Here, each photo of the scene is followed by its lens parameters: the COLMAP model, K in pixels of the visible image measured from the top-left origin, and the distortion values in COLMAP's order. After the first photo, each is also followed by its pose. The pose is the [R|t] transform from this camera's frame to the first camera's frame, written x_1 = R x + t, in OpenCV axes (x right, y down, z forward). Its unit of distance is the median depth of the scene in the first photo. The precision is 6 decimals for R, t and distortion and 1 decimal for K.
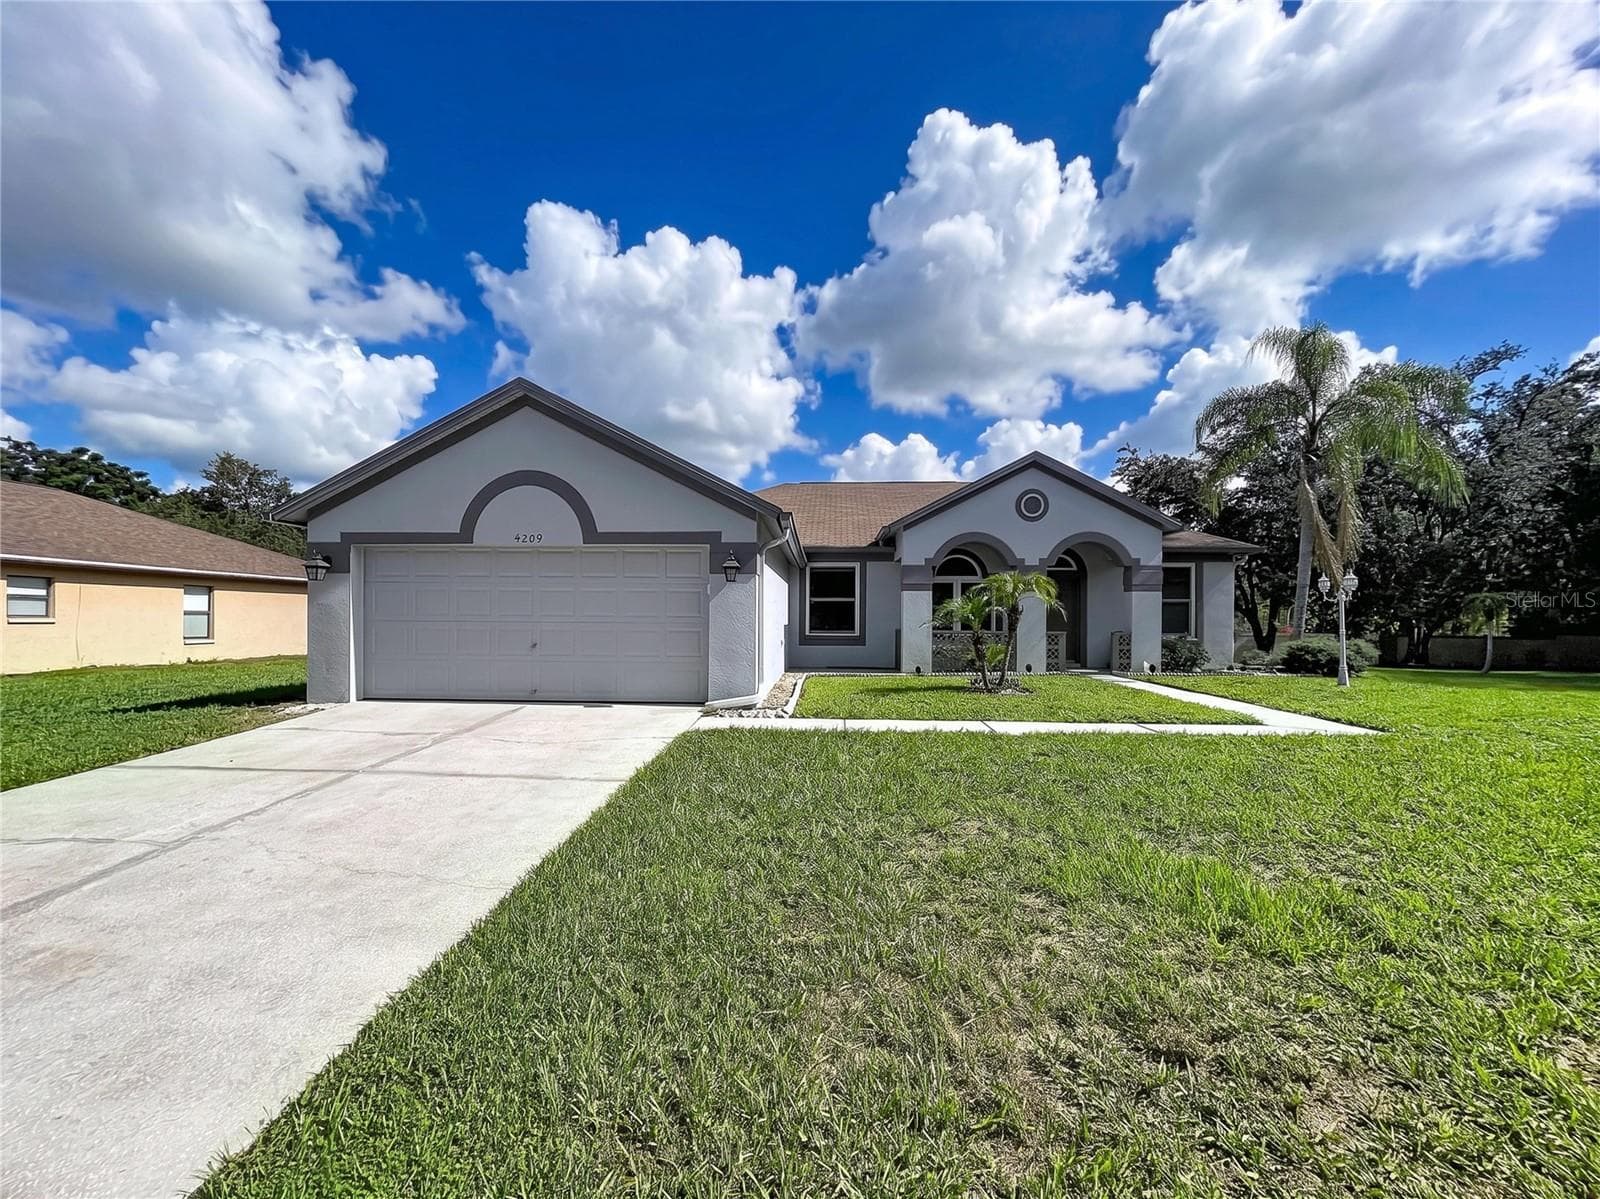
lens RADIAL K [[656.6, 0, 791.1], [0, 656.6, 628.2], [0, 0, 1]] dist [-0.000445, 0.000047]
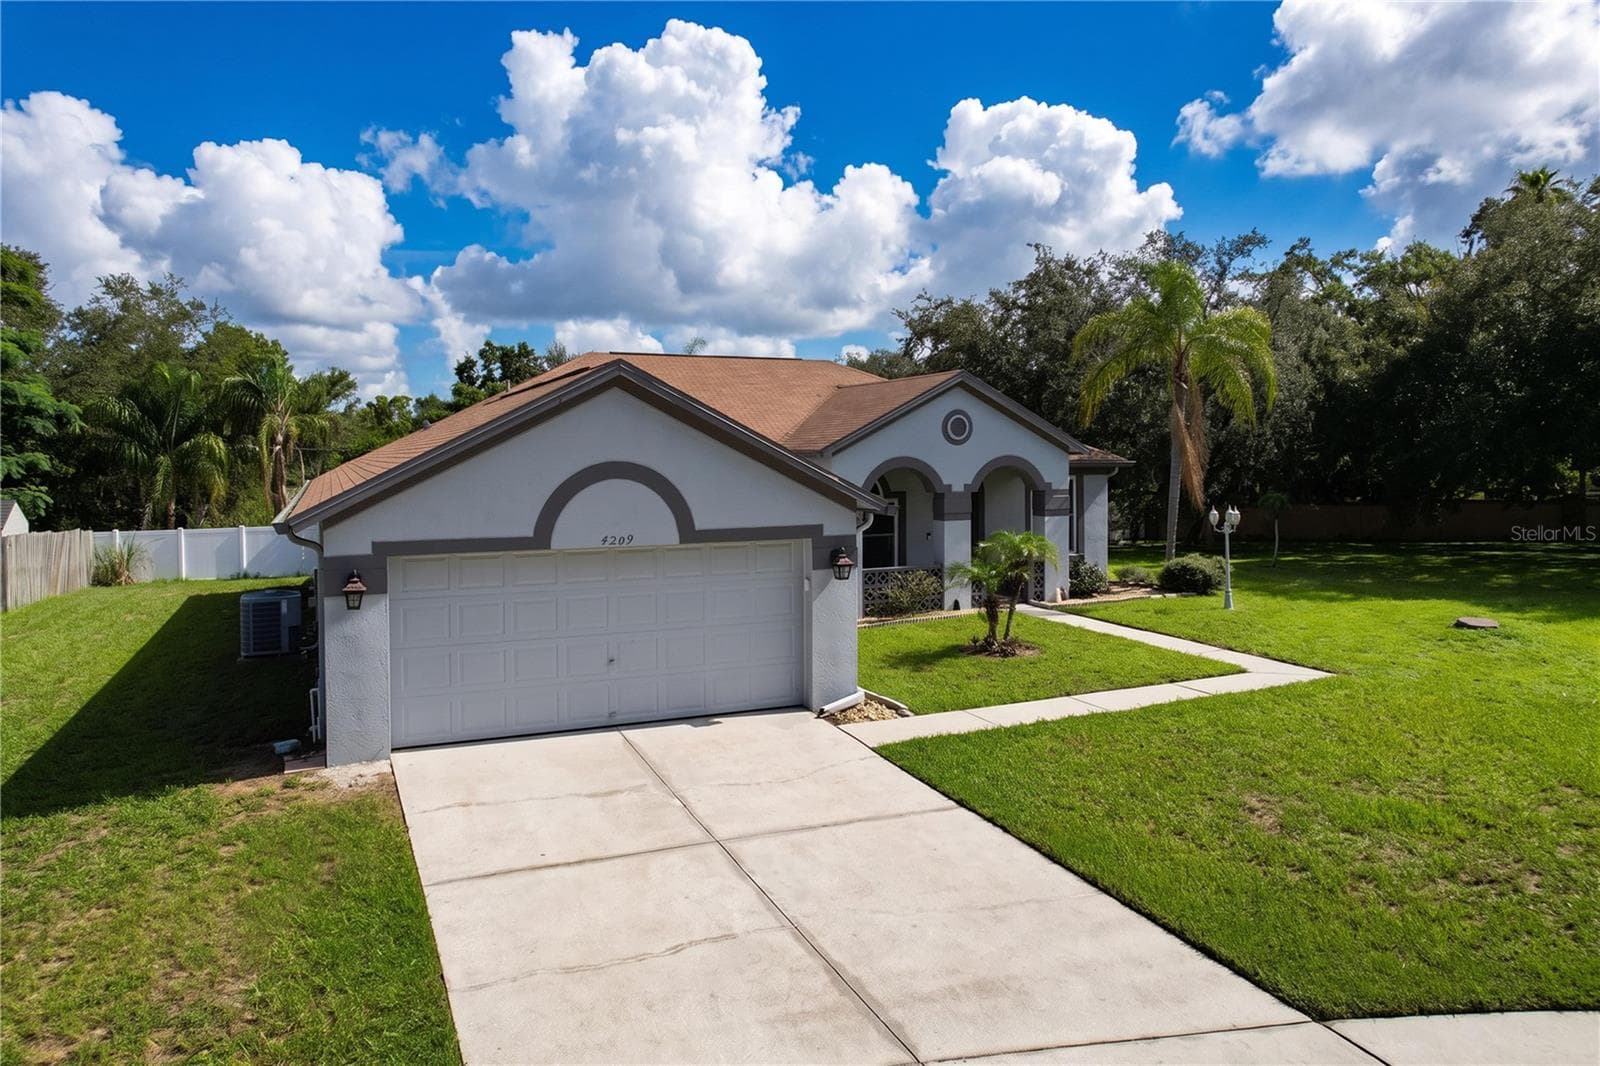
lens RADIAL K [[1007.3, 0, 796.9], [0, 1007.3, 521.9], [0, 0, 1]] dist [-0.065488, 0.046070]
pose [[0.899822, -0.040078, 0.434413, -0.442654], [0.020253, 0.998535, 0.050171, -0.129350], [-0.435787, -0.036347, 0.899316, -0.159173]]
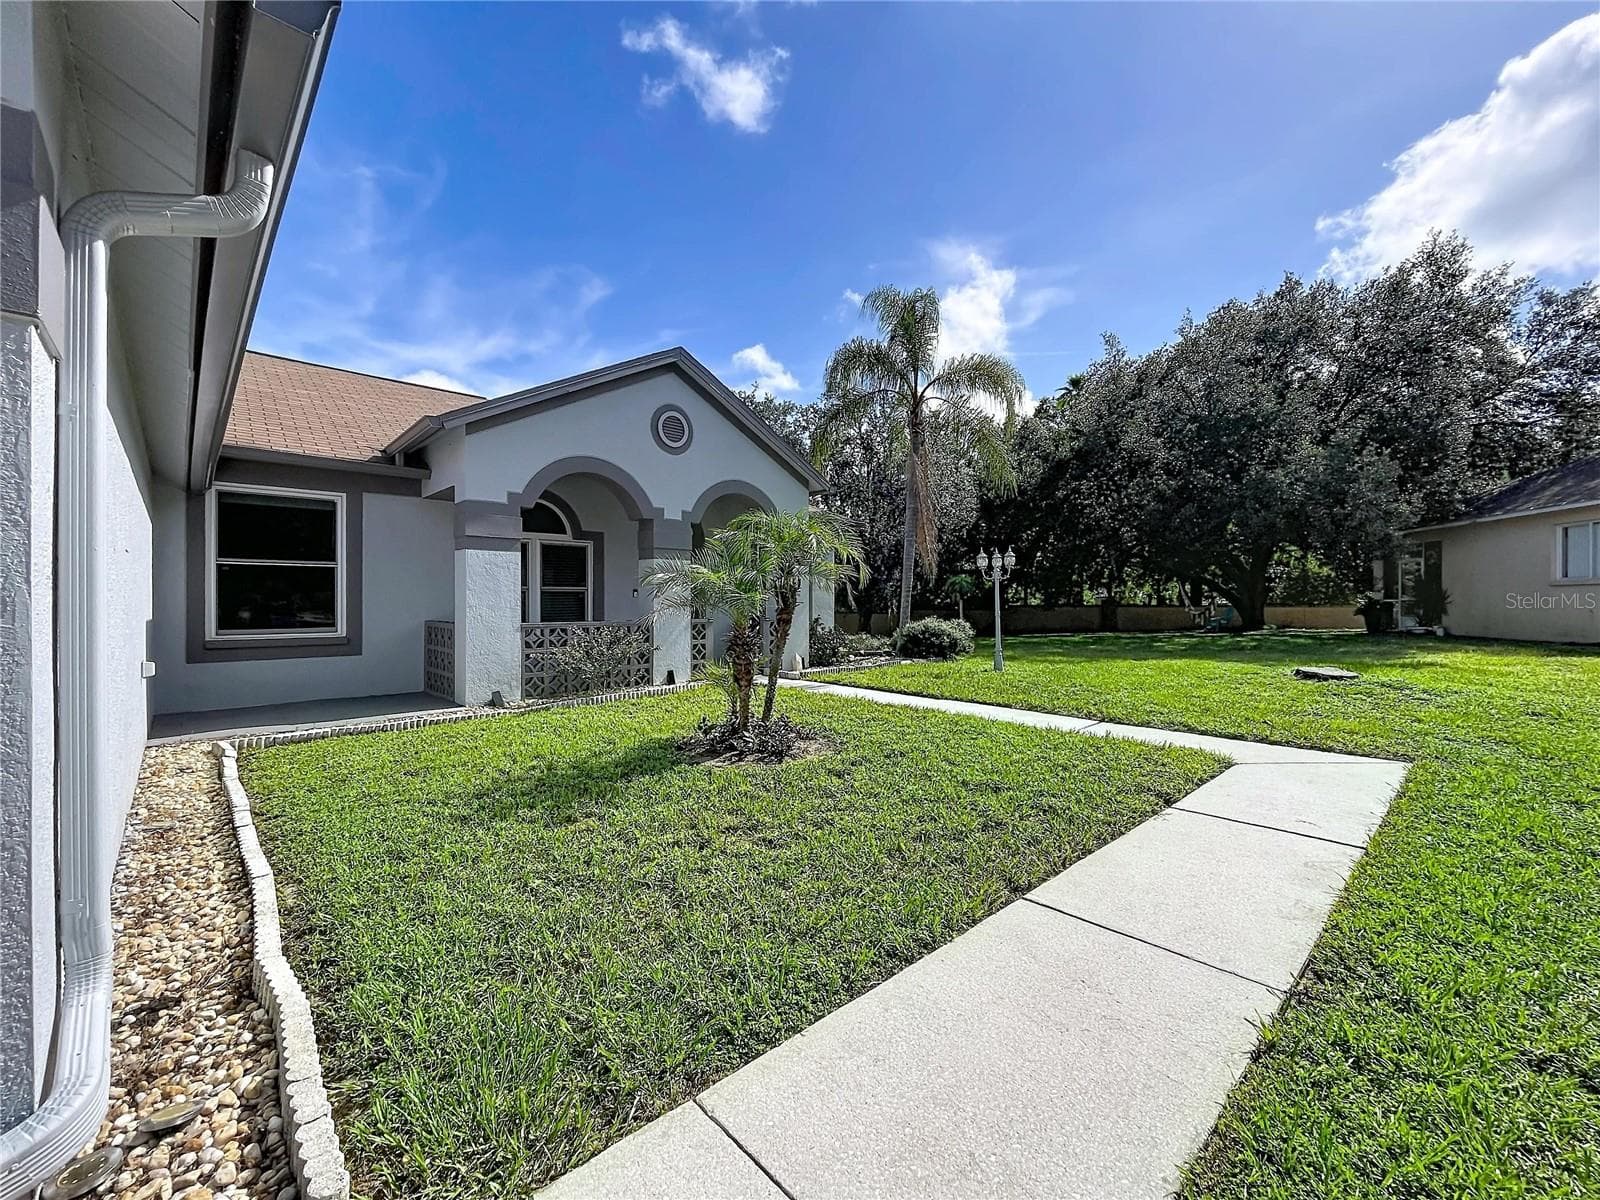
lens RADIAL K [[656.6, 0, 800.8], [0, 656.6, 598.0], [0, 0, 1]] dist [-0.000445, 0.000047]
pose [[0.697651, -0.002760, 0.716433, -0.016866], [0.016153, 0.999799, -0.011877, -0.007671], [-0.716256, 0.019859, 0.697555, 0.448849]]
